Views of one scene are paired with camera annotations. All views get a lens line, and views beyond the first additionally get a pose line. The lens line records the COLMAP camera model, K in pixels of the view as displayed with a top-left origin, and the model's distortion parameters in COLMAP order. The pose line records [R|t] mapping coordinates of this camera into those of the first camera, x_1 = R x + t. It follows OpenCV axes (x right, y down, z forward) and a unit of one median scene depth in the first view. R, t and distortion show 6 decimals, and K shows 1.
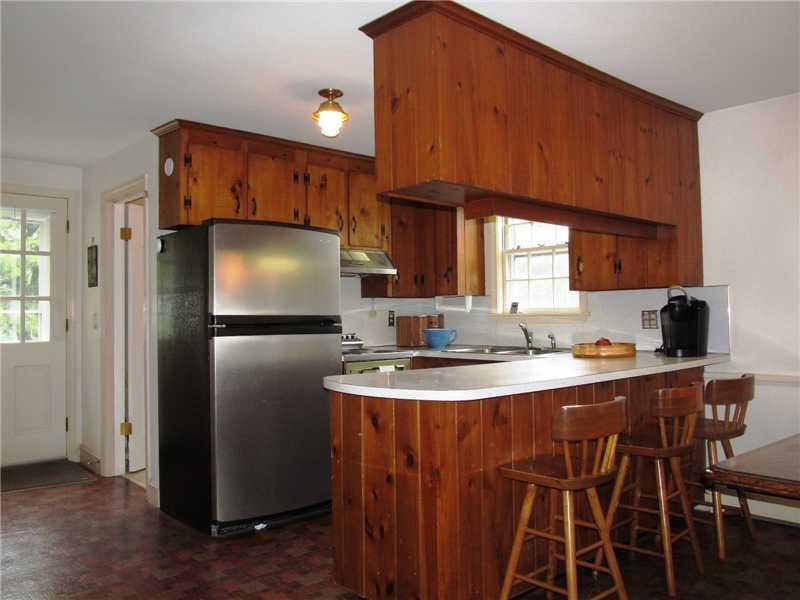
lens RADIAL K [[676.2, 0, 400.0], [0, 676.2, 300.0], [0, 0, 1]] dist [-0.027736, -0.003352]
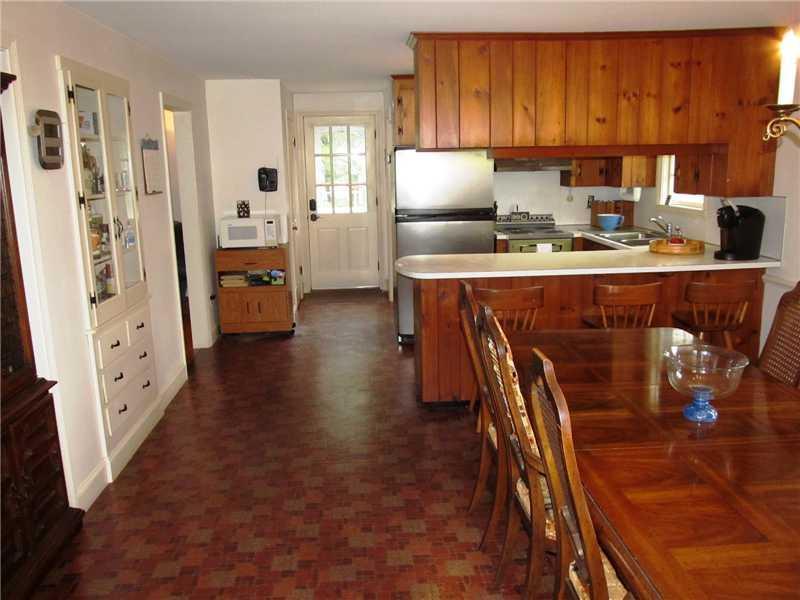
lens RADIAL K [[676.2, 0, 400.0], [0, 676.2, 300.0], [0, 0, 1]] dist [-0.027736, -0.003352]
pose [[0.781383, 0.121839, -0.612042, 0.664559], [0.027696, 0.973019, 0.229058, -0.121286], [0.623437, -0.195933, 0.756926, -0.223840]]
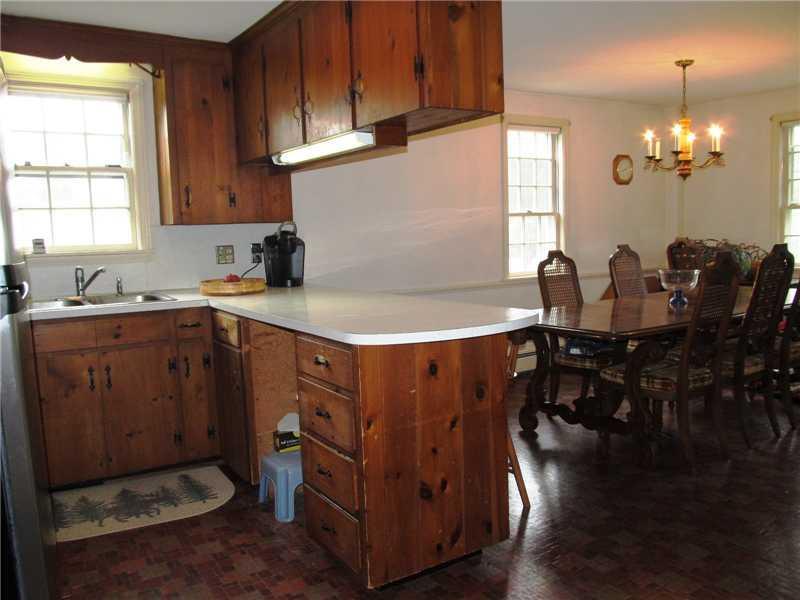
lens RADIAL K [[676.2, 0, 400.0], [0, 676.2, 300.0], [0, 0, 1]] dist [-0.027736, -0.003352]
pose [[0.179483, -0.102321, 0.978425, -0.606326], [0.005055, 0.994659, 0.103091, -0.005093], [-0.983748, -0.013557, 0.179042, 0.596311]]
